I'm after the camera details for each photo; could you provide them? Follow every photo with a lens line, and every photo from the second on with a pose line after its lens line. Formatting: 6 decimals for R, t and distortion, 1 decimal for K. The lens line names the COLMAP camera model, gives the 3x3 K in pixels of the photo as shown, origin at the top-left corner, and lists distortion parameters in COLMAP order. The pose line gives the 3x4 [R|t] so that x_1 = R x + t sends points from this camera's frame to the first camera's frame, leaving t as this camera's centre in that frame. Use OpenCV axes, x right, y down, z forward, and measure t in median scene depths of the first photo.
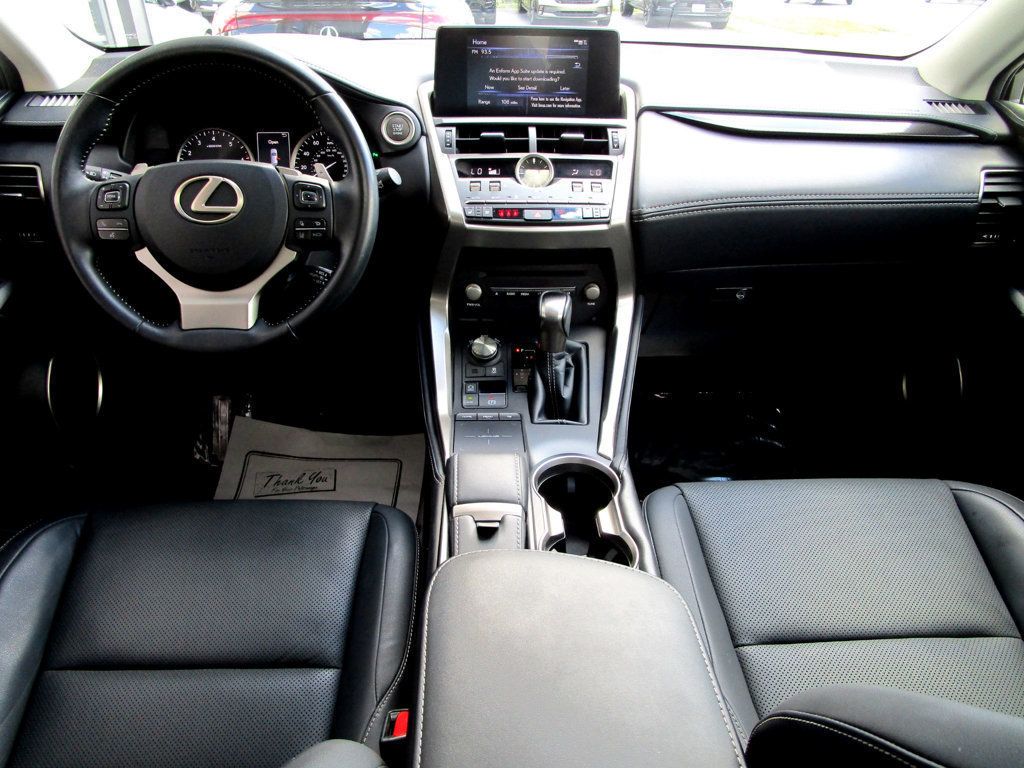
lens RADIAL K [[726.1, 0, 512.0], [0, 726.1, 384.0], [0, 0, 1]] dist [-0.027810, 0.005625]
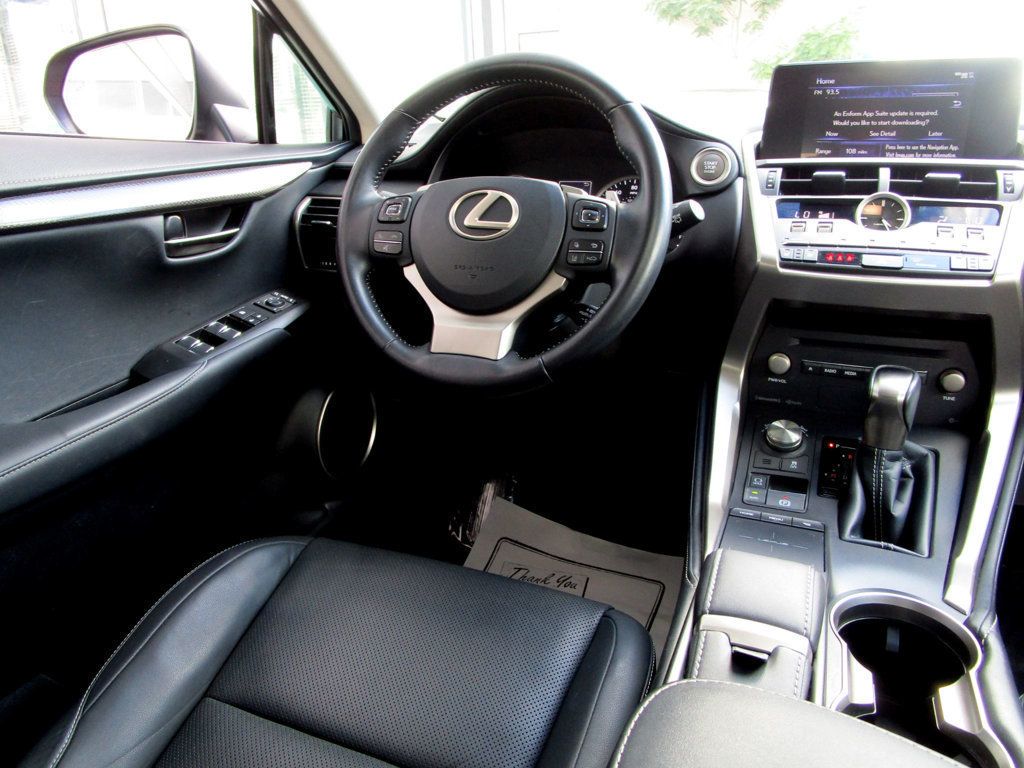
lens RADIAL K [[730.2, 0, 512.0], [0, 730.2, 384.0], [0, 0, 1]] dist [-0.025240, 0.012512]
pose [[0.905990, 0.112345, -0.408118, 0.009187], [-0.190112, 0.969421, -0.155176, 0.075813], [0.378205, 0.218176, 0.899644, 0.207065]]
